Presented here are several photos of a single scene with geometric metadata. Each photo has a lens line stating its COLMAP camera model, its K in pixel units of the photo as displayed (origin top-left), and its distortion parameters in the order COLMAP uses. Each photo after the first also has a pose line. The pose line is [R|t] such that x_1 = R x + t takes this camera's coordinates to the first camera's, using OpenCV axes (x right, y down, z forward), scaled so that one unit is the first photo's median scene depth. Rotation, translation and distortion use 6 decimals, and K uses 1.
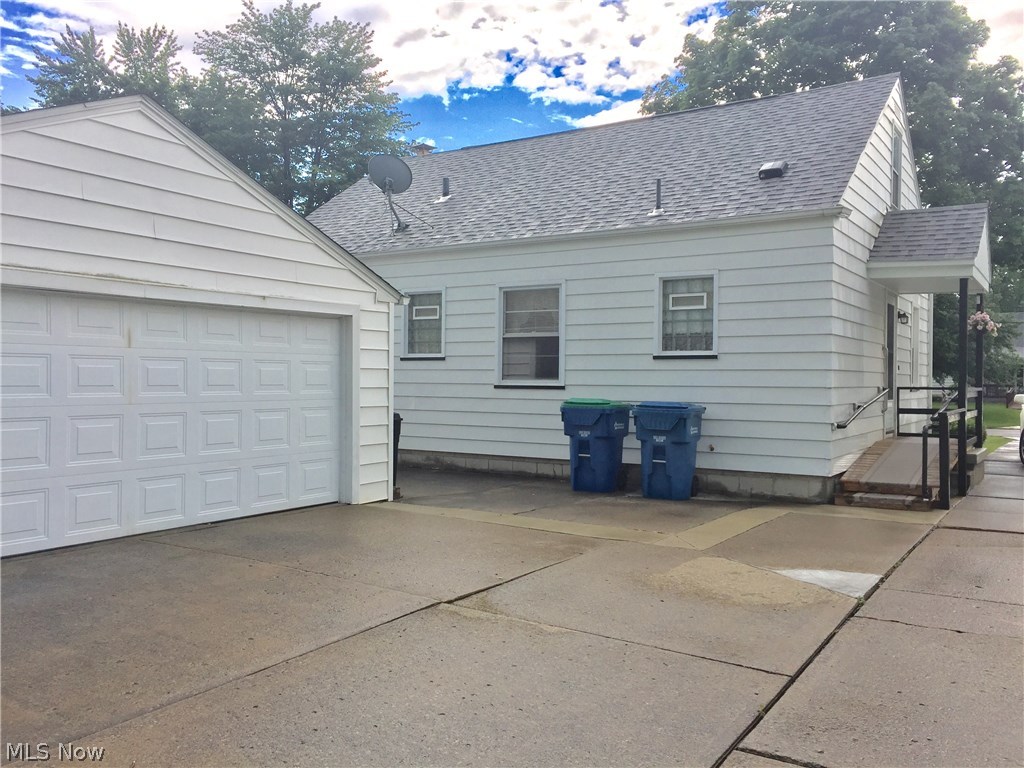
lens RADIAL K [[862.3, 0, 502.4], [0, 862.3, 381.0], [0, 0, 1]] dist [0.072592, -0.090901]
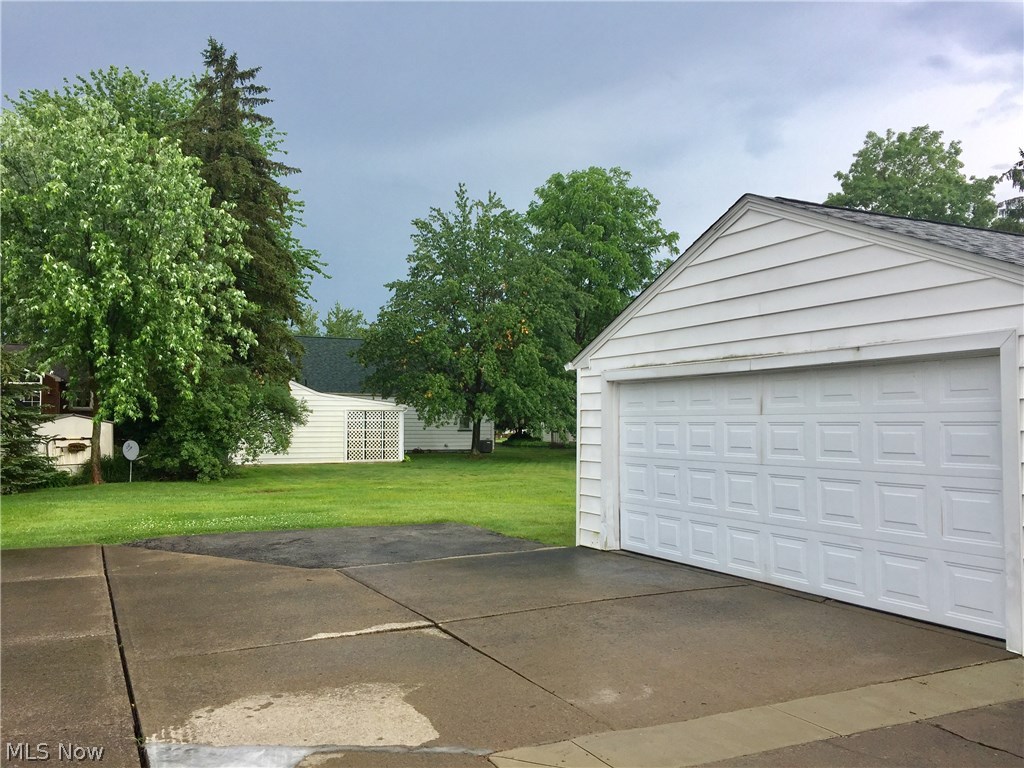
lens RADIAL K [[861.6, 0, 512.0], [0, 861.6, 384.0], [0, 0, 1]] dist [0.091048, -0.119253]
pose [[-0.507659, -0.052918, -0.859931, 0.634869], [-0.013848, 0.998484, -0.053269, -0.011697], [0.861447, -0.015134, -0.507622, 1.154578]]
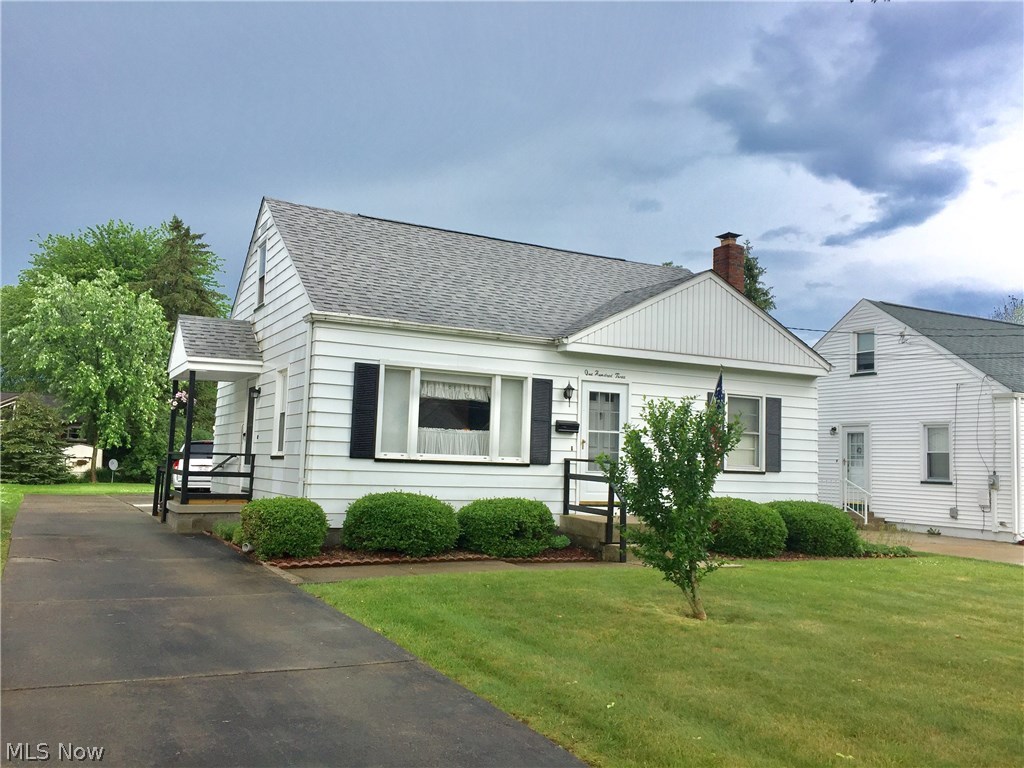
lens RADIAL K [[862.3, 0, 502.4], [0, 862.3, 381.0], [0, 0, 1]] dist [0.072592, -0.090901]
pose [[-0.477209, -0.117789, -0.870860, 2.191938], [-0.044707, 0.992947, -0.109803, 0.043045], [0.877652, -0.013465, -0.479109, 3.043543]]
